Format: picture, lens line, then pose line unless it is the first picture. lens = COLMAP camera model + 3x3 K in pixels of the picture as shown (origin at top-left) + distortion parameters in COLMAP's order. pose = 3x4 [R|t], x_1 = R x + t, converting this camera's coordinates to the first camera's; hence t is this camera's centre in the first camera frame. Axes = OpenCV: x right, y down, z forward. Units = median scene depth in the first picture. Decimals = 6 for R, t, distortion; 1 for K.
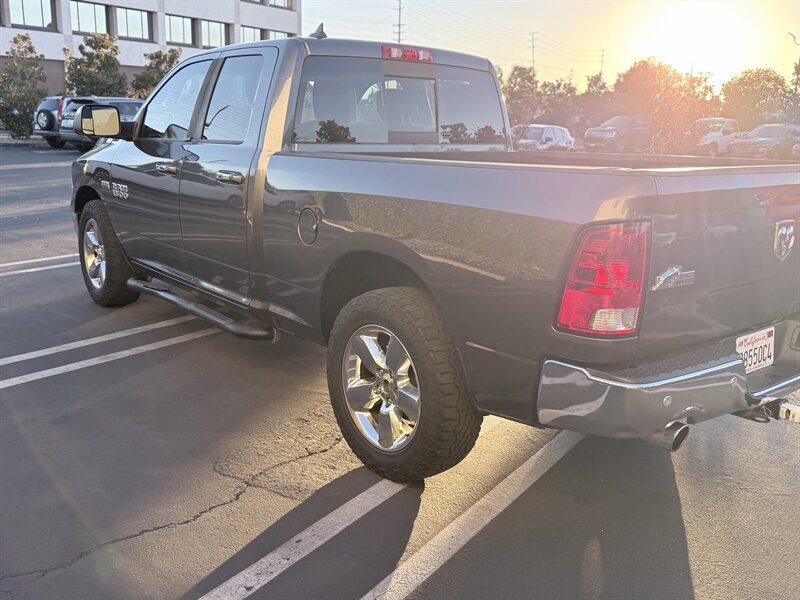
lens RADIAL K [[747.3, 0, 400.0], [0, 747.3, 300.0], [0, 0, 1]] dist [0.059832, -0.115955]
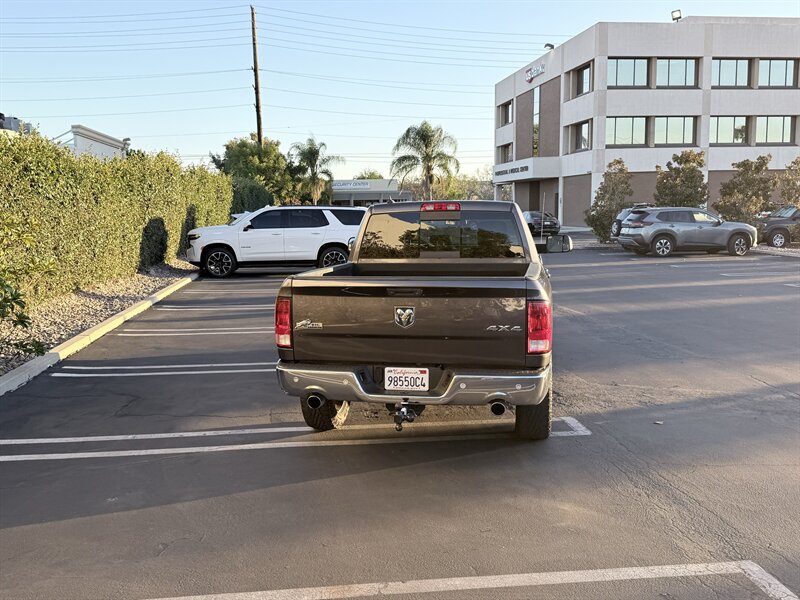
lens RADIAL K [[740.8, 0, 402.0], [0, 740.8, 298.1], [0, 0, 1]] dist [0.104876, -0.215225]
pose [[0.650438, 0.047789, -0.758055, 1.010396], [-0.145811, 0.987313, -0.062869, -0.004815], [0.745433, 0.151425, 0.649153, -0.100358]]
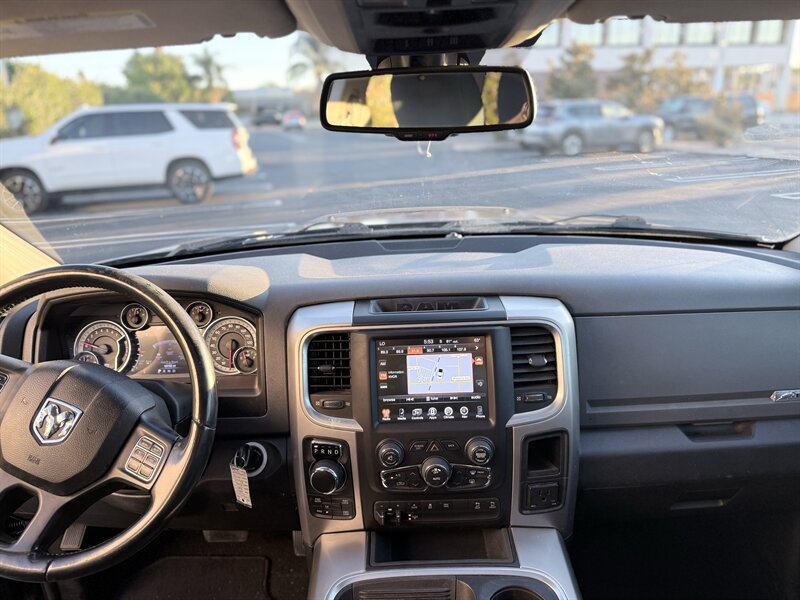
lens RADIAL K [[561.9, 0, 400.6], [0, 561.9, 297.5], [0, 0, 1]] dist [0.020748, -0.036193]
pose [[0.764679, 0.140431, -0.628923, -0.120011], [-0.090338, 0.989690, 0.111147, -0.262170], [0.638047, -0.028176, 0.769481, 0.965857]]
